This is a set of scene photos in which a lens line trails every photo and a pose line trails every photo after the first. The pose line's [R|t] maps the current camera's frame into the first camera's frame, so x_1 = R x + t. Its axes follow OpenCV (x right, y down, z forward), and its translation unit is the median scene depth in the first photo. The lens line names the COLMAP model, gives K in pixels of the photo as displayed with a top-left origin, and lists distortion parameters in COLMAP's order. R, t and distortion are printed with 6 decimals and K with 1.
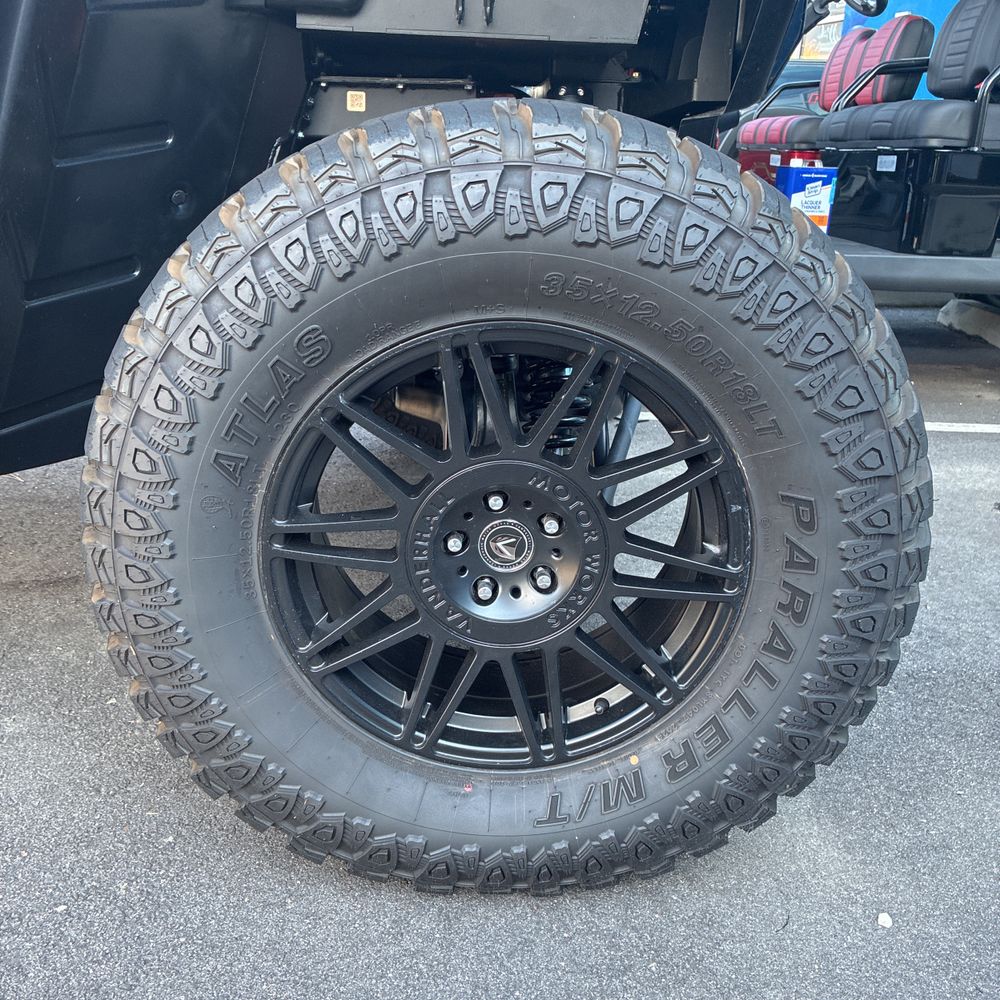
lens RADIAL K [[1013.5, 0, 495.7], [0, 1013.5, 505.4], [0, 0, 1]] dist [0.016939, 0.000000]
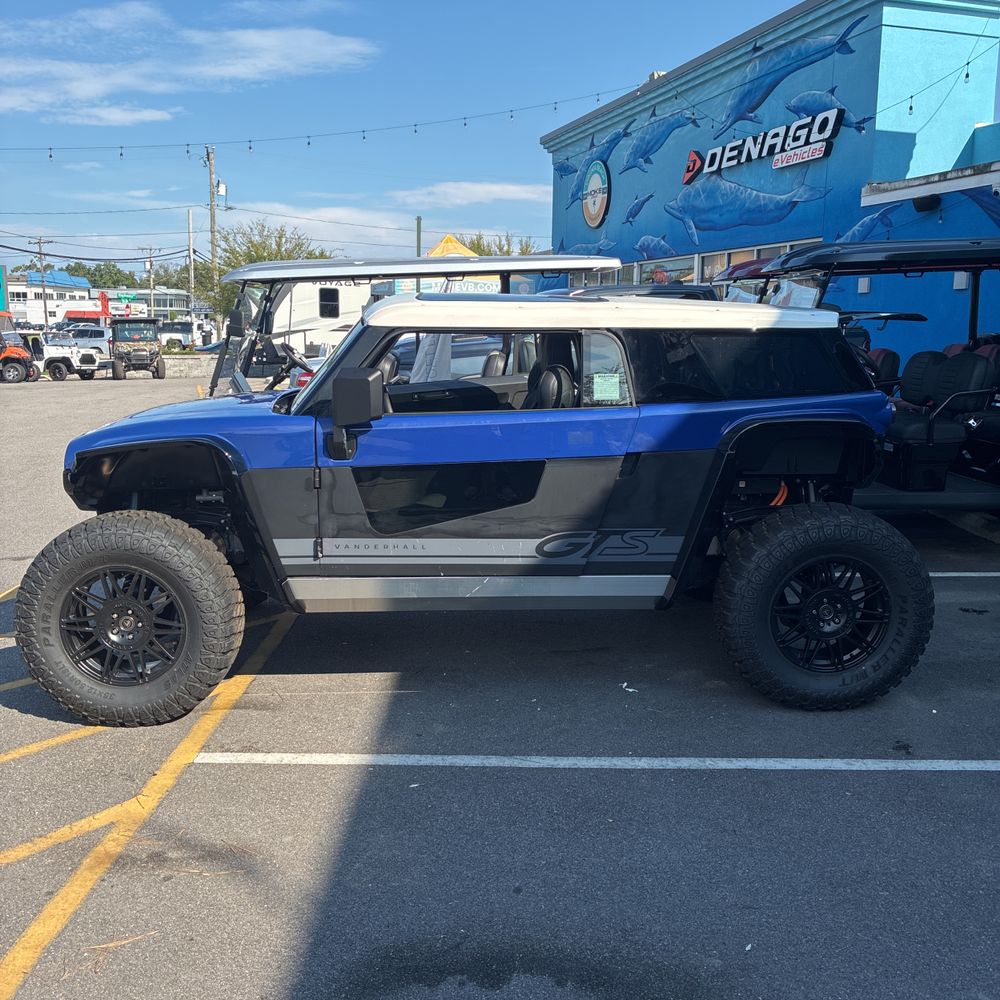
lens RADIAL K [[1013.5, 0, 497.0], [0, 1013.5, 494.7], [0, 0, 1]] dist [0.016939, 0.000000]
pose [[0.998940, -0.041889, 0.019110, -1.317045], [0.044530, 0.984475, -0.169780, 0.203538], [-0.011701, 0.170451, 0.985297, -2.922975]]
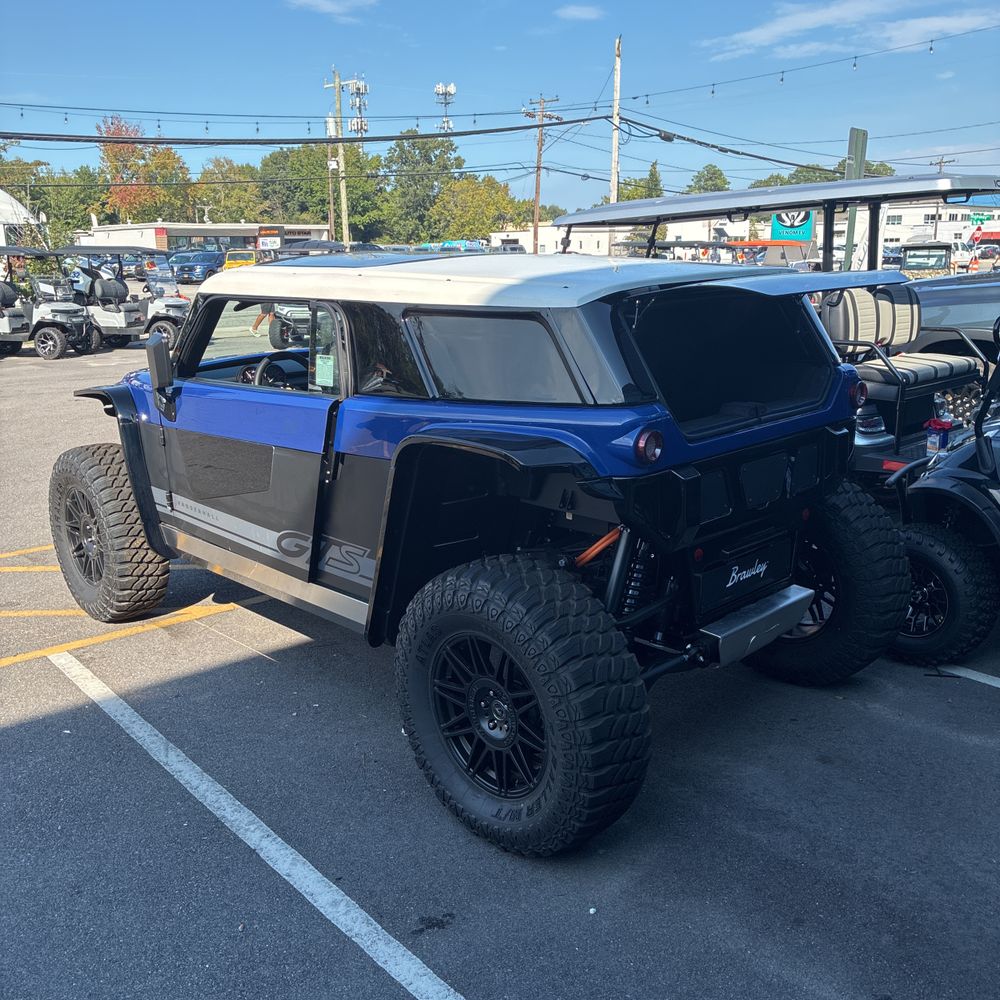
lens RADIAL K [[1013.5, 0, 488.8], [0, 1013.5, 501.8], [0, 0, 1]] dist [0.016939, 0.000000]
pose [[0.677989, 0.127389, -0.723949, 1.946120], [-0.204566, 0.978661, -0.019370, -0.463685], [0.706033, 0.161227, 0.689581, -1.024517]]
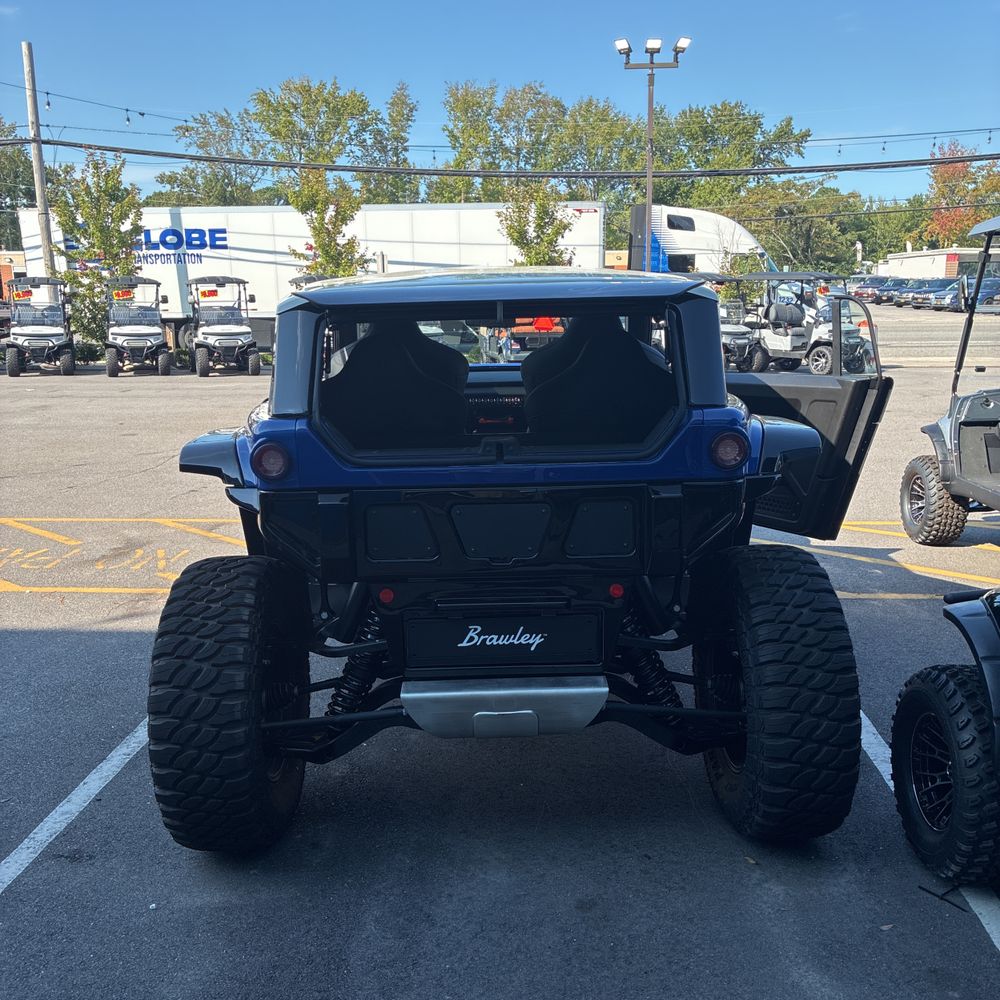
lens RADIAL K [[1013.5, 0, 494.6], [0, 1013.5, 504.5], [0, 0, 1]] dist [0.016939, 0.000000]
pose [[-0.020360, 0.166985, -0.985749, 2.753597], [-0.322581, 0.932127, 0.164564, -1.208222], [0.946323, 0.321334, 0.034888, 1.475265]]
